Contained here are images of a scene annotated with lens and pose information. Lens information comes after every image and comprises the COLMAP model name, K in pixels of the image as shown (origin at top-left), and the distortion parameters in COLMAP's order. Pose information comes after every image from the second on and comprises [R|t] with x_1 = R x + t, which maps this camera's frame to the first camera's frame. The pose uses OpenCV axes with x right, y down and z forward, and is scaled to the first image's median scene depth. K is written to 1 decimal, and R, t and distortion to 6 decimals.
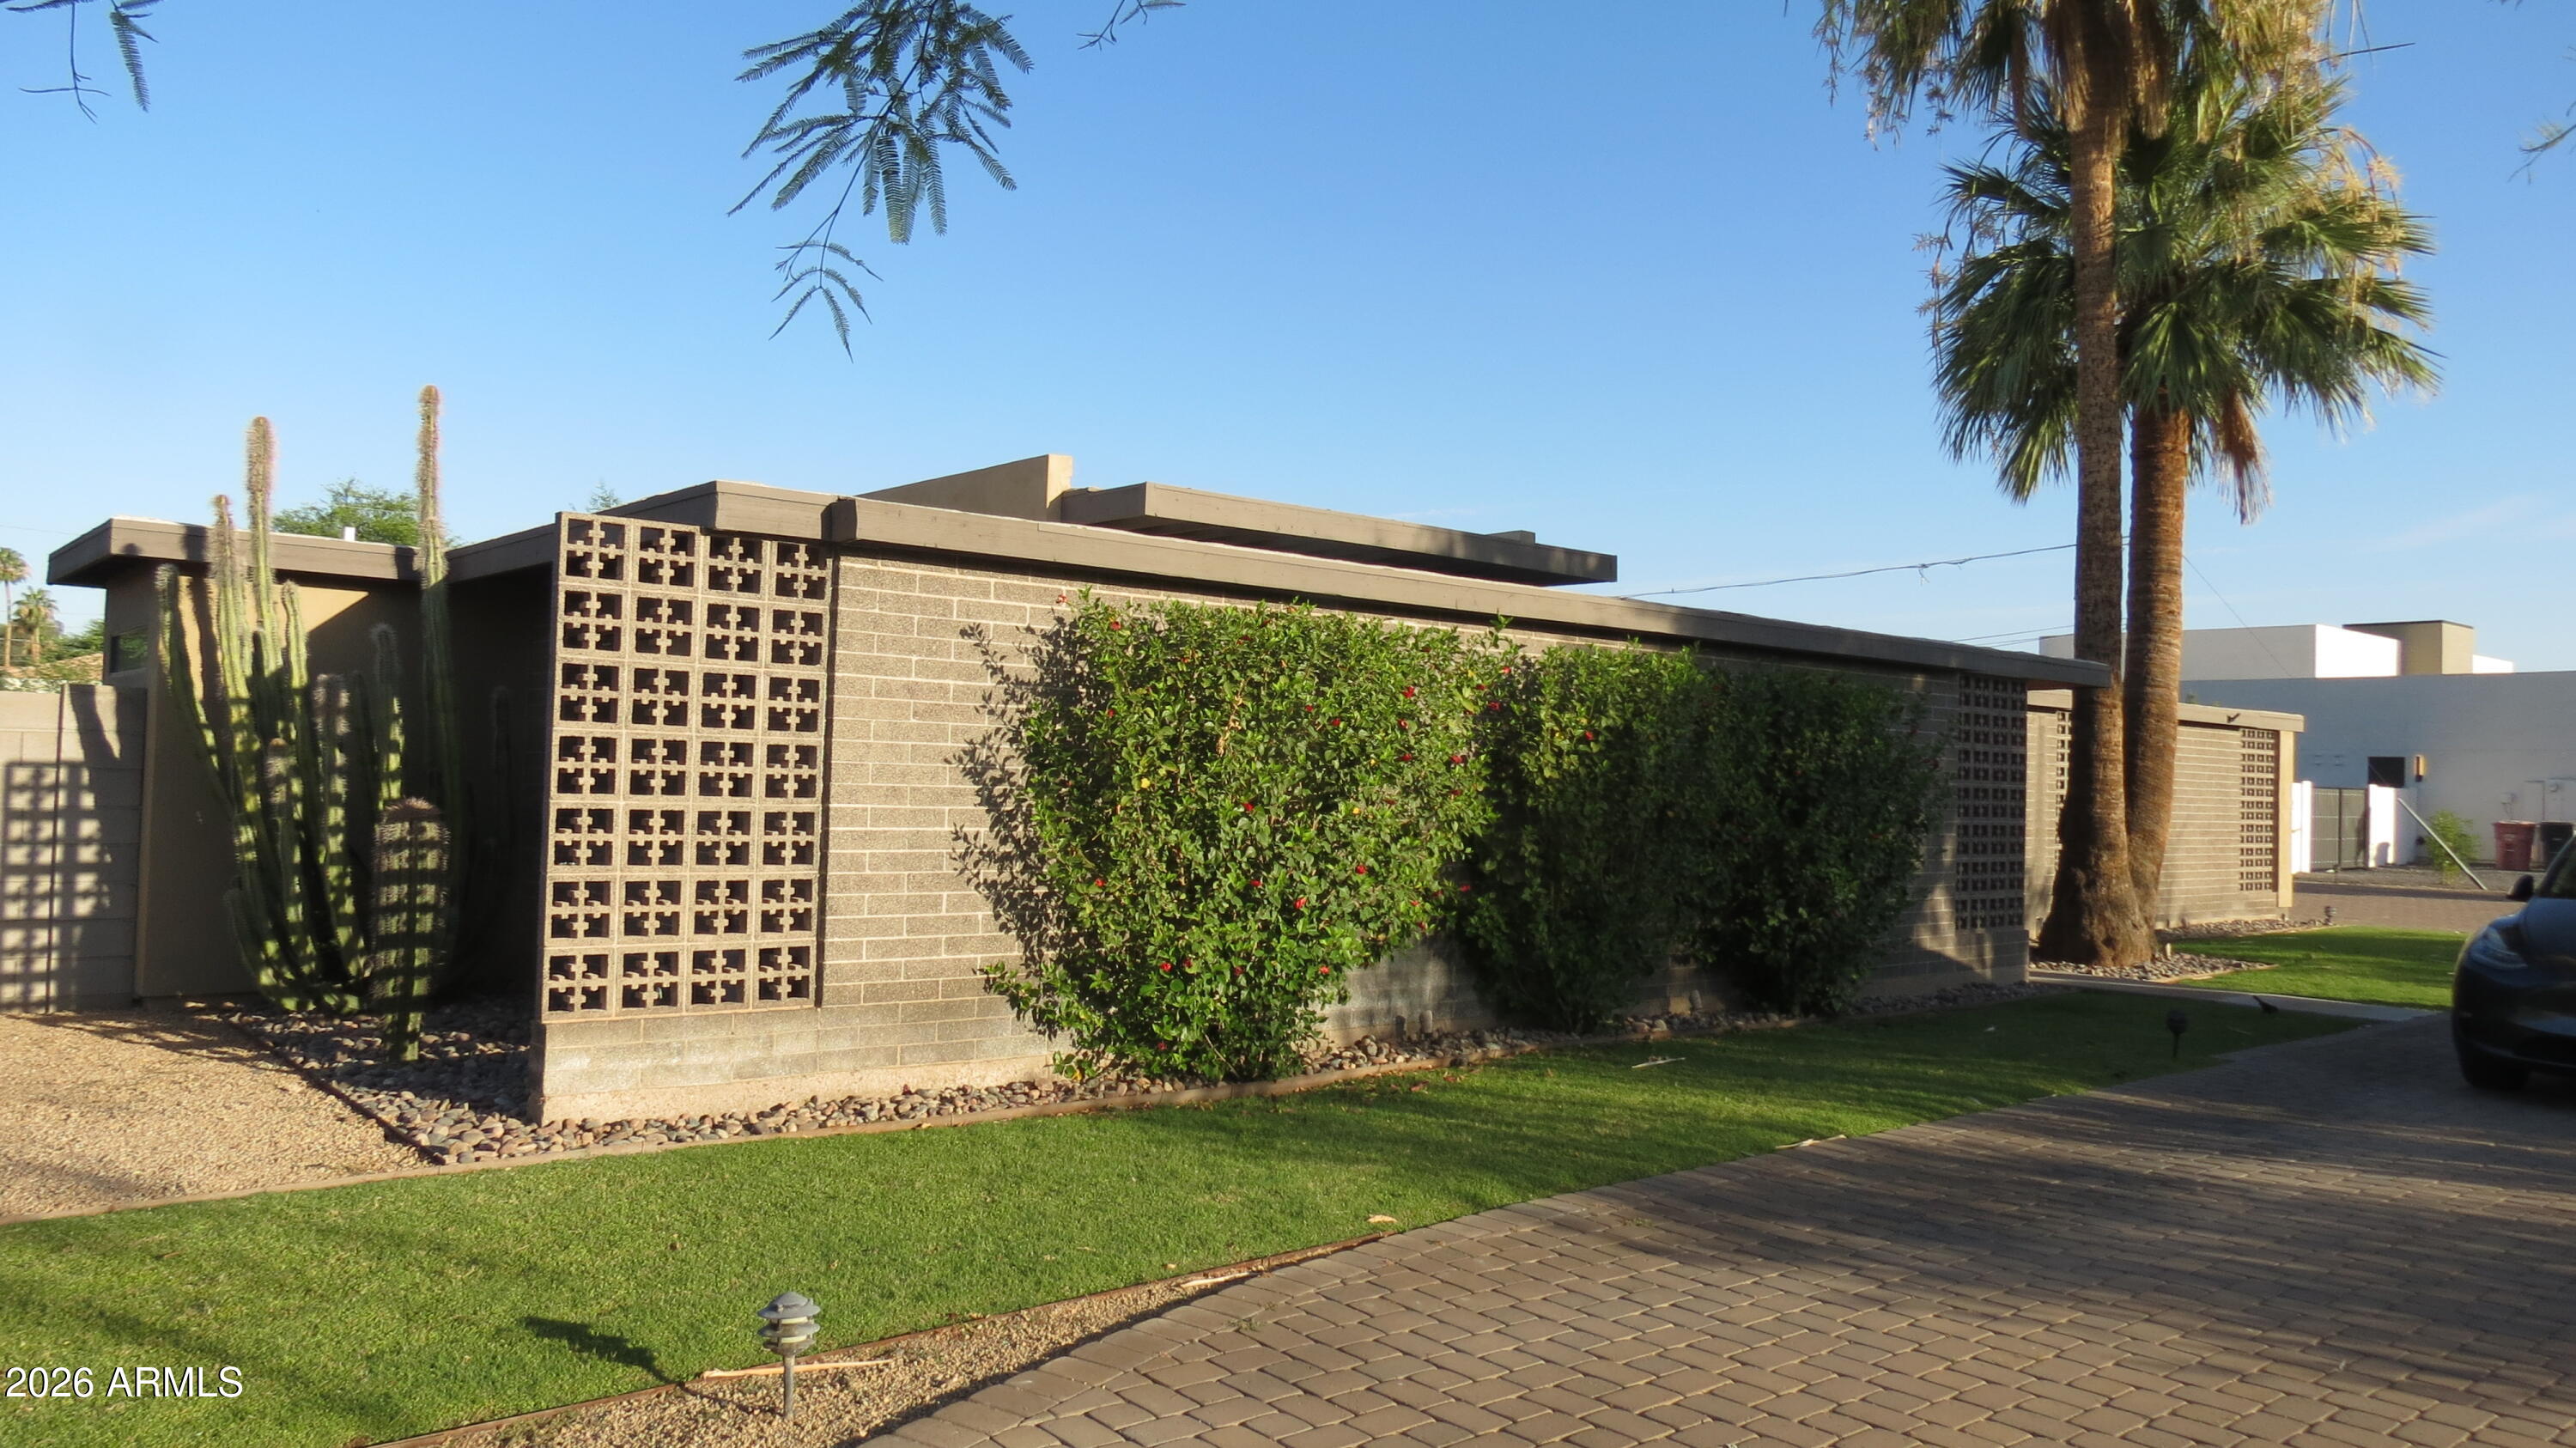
lens RADIAL K [[1826.9, 0, 1293.9], [0, 1826.9, 732.3], [0, 0, 1]] dist [-0.025082, 0.012173]
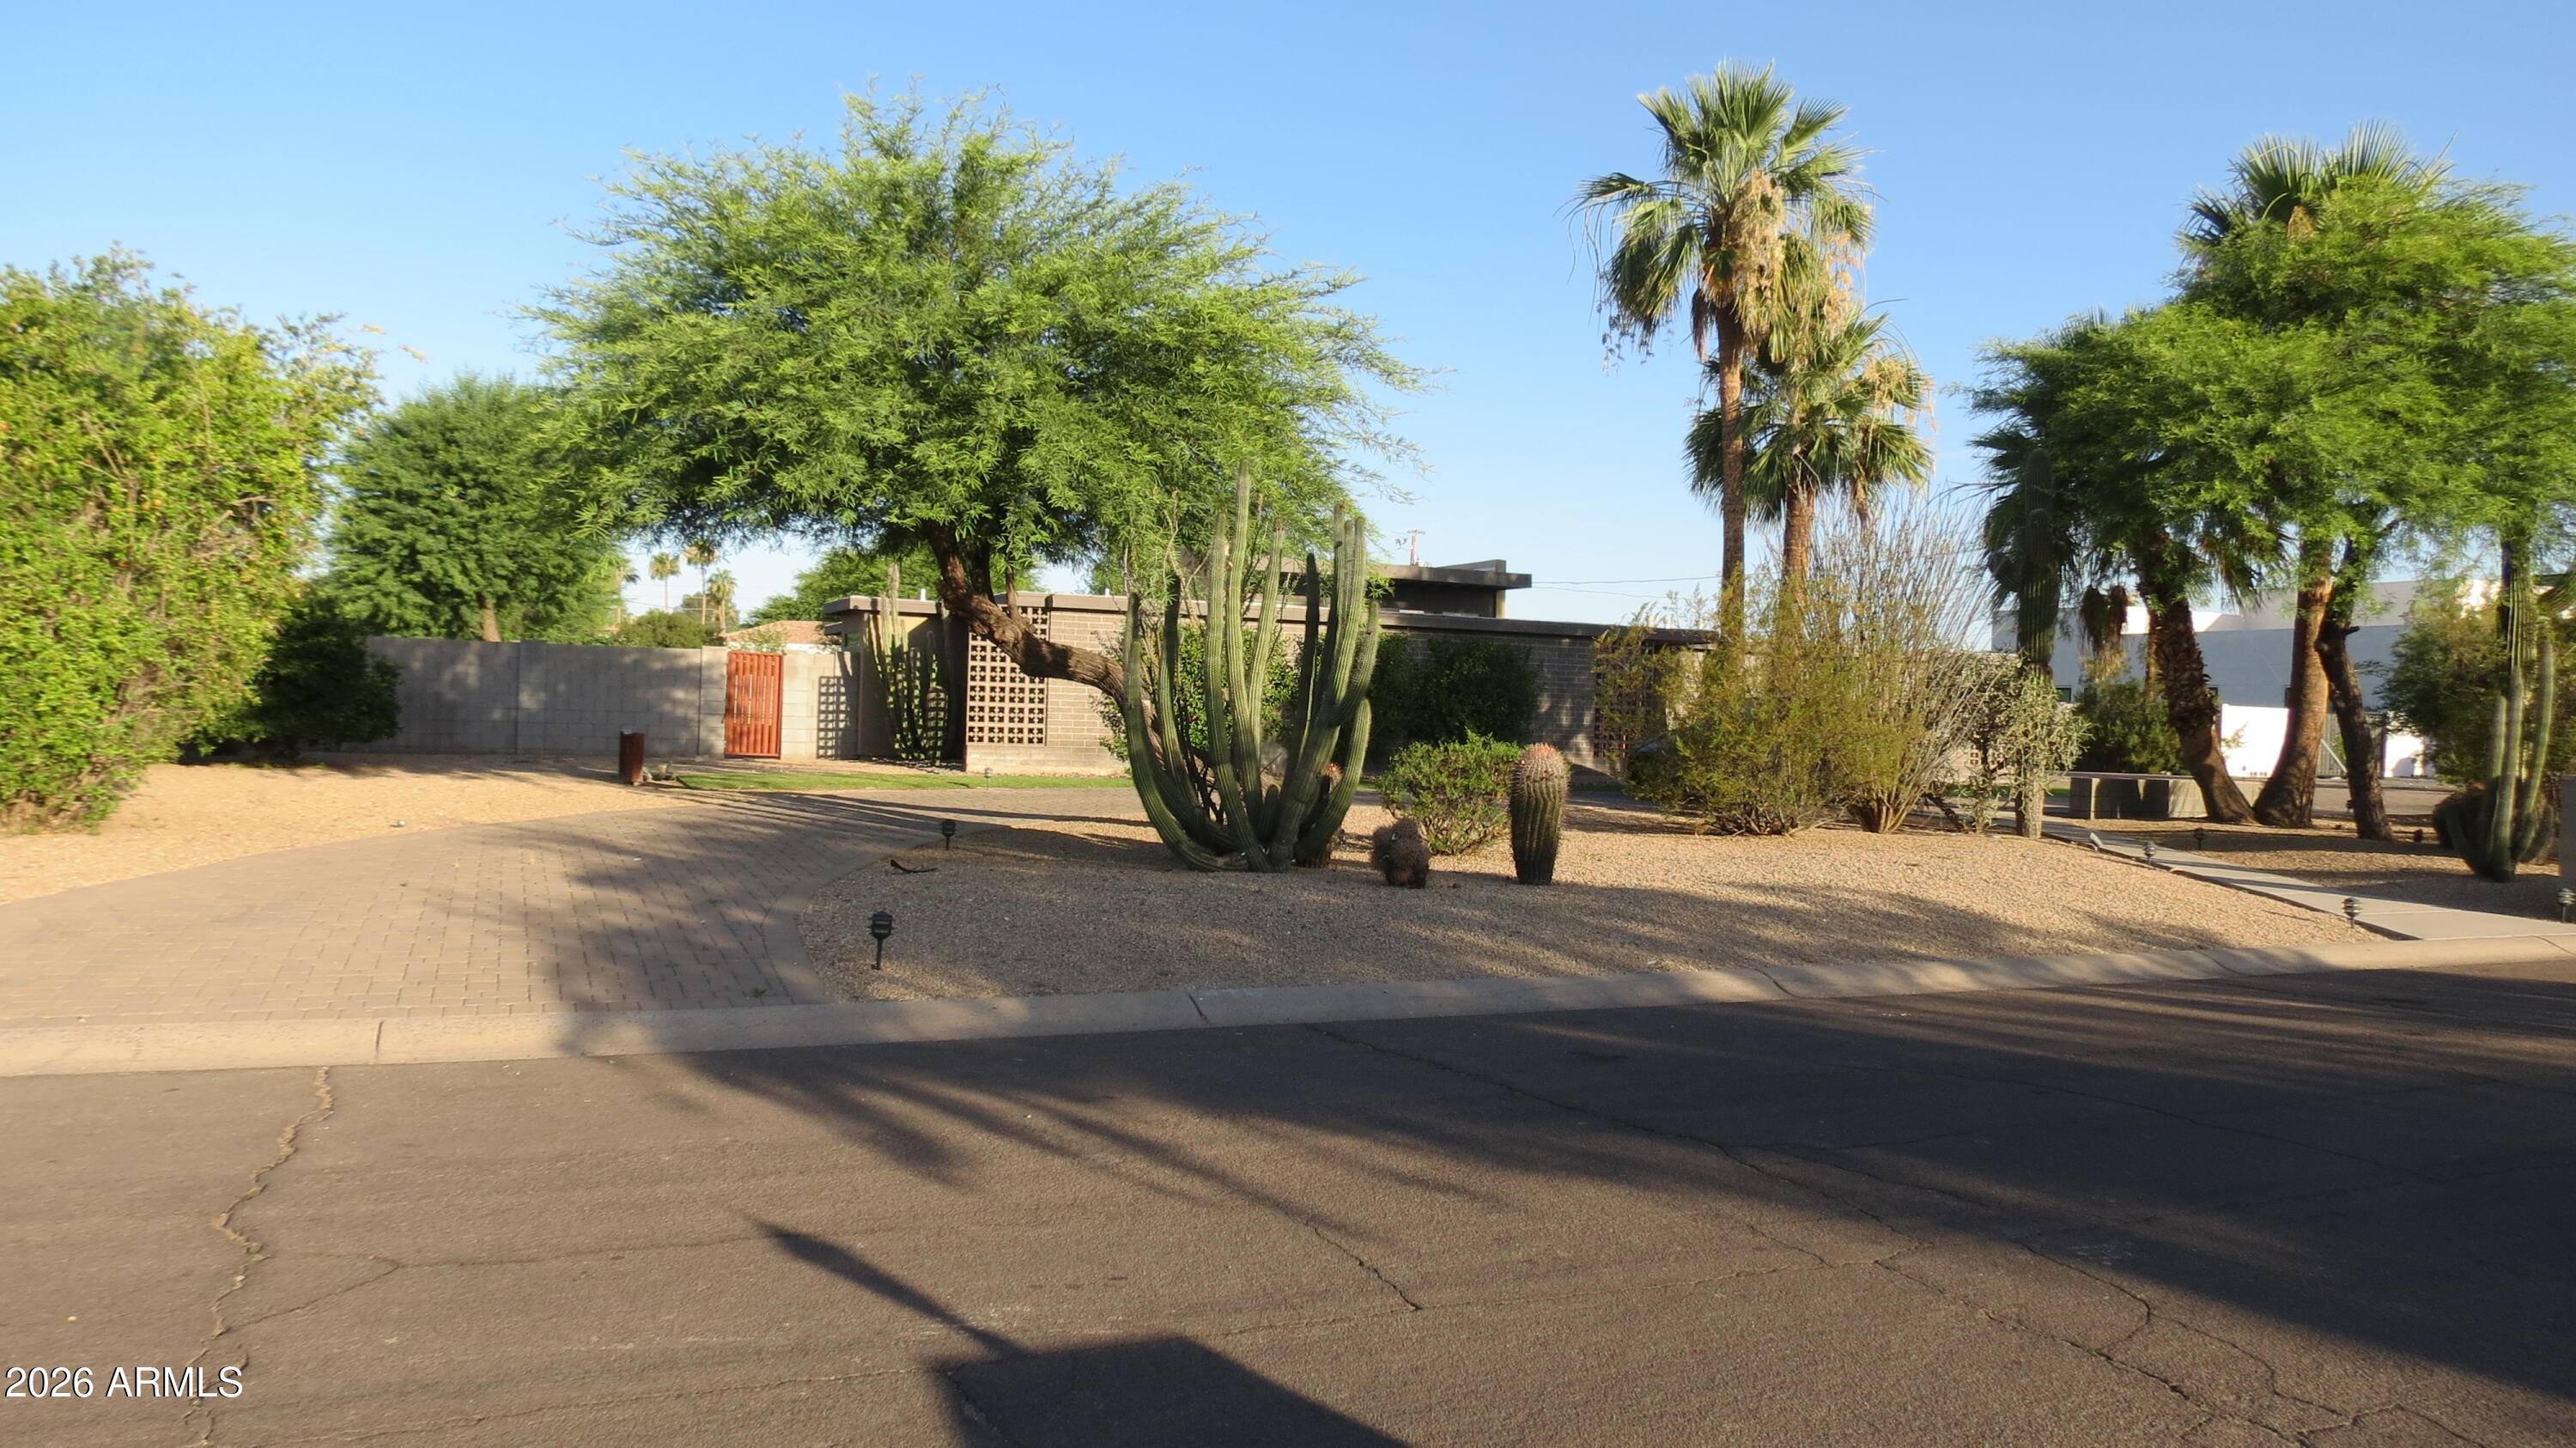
lens RADIAL K [[1833.0, 0, 1296.8], [0, 1833.0, 733.8], [0, 0, 1]] dist [-0.030974, 0.006750]
pose [[0.957362, 0.005651, -0.288834, 1.100840], [0.002439, 0.999615, 0.027643, 0.033923], [0.288879, -0.027169, 0.956980, -1.994196]]
